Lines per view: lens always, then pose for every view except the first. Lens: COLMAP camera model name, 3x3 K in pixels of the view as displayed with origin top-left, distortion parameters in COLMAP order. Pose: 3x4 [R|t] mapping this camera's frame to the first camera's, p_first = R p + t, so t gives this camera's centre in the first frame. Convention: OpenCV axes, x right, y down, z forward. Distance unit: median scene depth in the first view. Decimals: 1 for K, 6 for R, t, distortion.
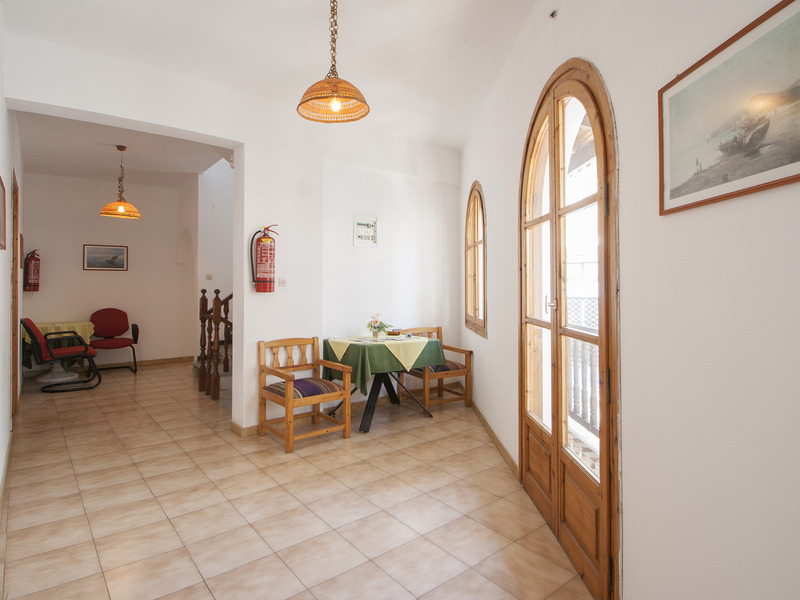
lens RADIAL K [[451.2, 0, 387.5], [0, 451.2, 289.3], [0, 0, 1]] dist [0.000777, 0.000177]
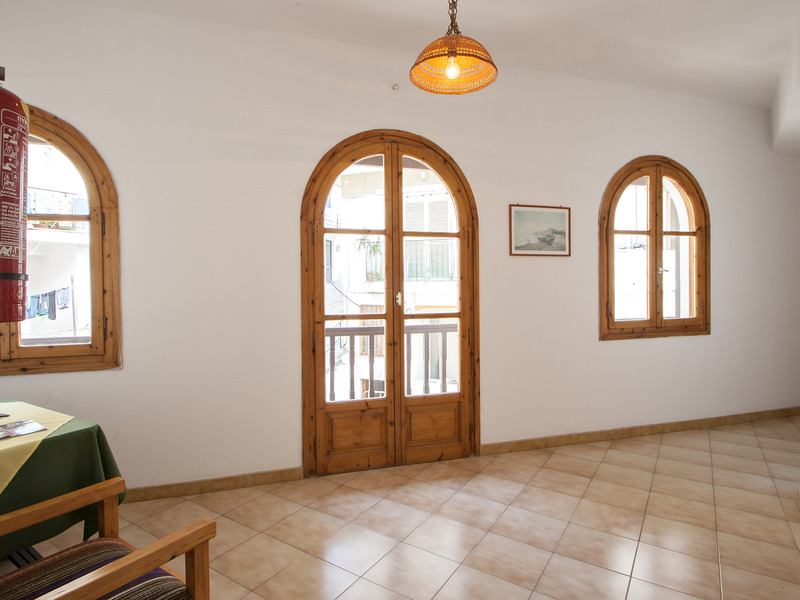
lens RADIAL K [[451.2, 0, 387.5], [0, 451.2, 289.3], [0, 0, 1]] dist [0.000777, 0.000177]
pose [[-0.310705, -0.006173, 0.950486, -0.466581], [0.017587, 0.999770, 0.012242, -0.004835], [-0.950344, 0.020520, -0.310526, 0.724725]]
